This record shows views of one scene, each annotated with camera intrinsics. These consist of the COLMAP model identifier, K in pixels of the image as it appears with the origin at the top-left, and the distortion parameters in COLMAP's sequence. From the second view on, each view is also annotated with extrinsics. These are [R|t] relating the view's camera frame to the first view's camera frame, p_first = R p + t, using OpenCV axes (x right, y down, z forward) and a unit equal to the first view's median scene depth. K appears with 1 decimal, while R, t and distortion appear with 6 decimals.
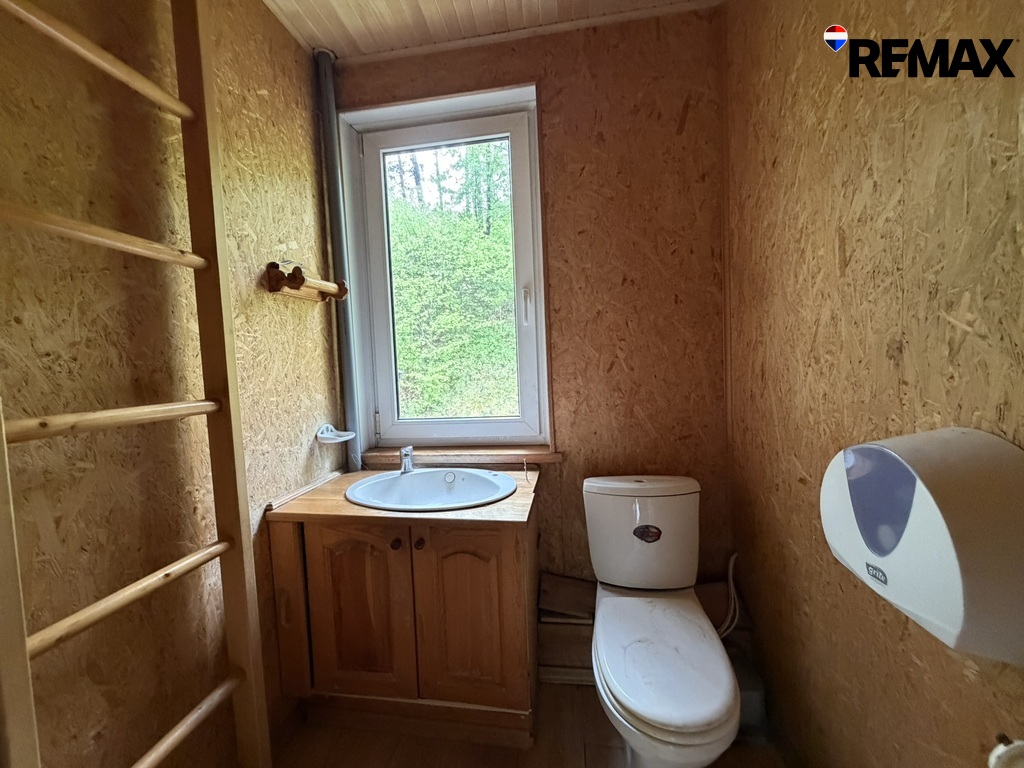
lens RADIAL K [[408.8, 0, 510.2], [0, 408.8, 381.5], [0, 0, 1]] dist [0.002696, -0.000604]
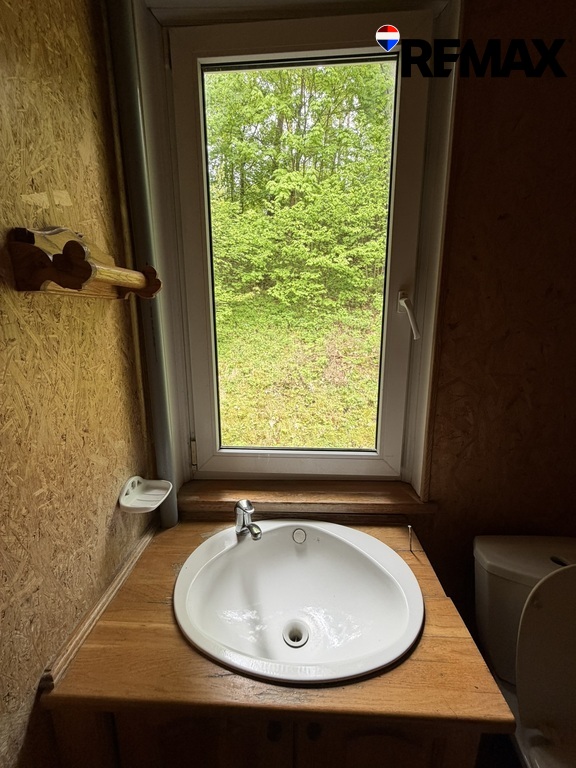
lens RADIAL K [[306.6, 0, 288.4], [0, 306.6, 381.1], [0, 0, 1]] dist [0.002696, -0.000604]
pose [[0.992026, 0.014925, 0.125144, -0.263047], [-0.031650, 0.990645, 0.132742, -0.146501], [-0.121992, -0.135644, 0.983219, 0.497199]]
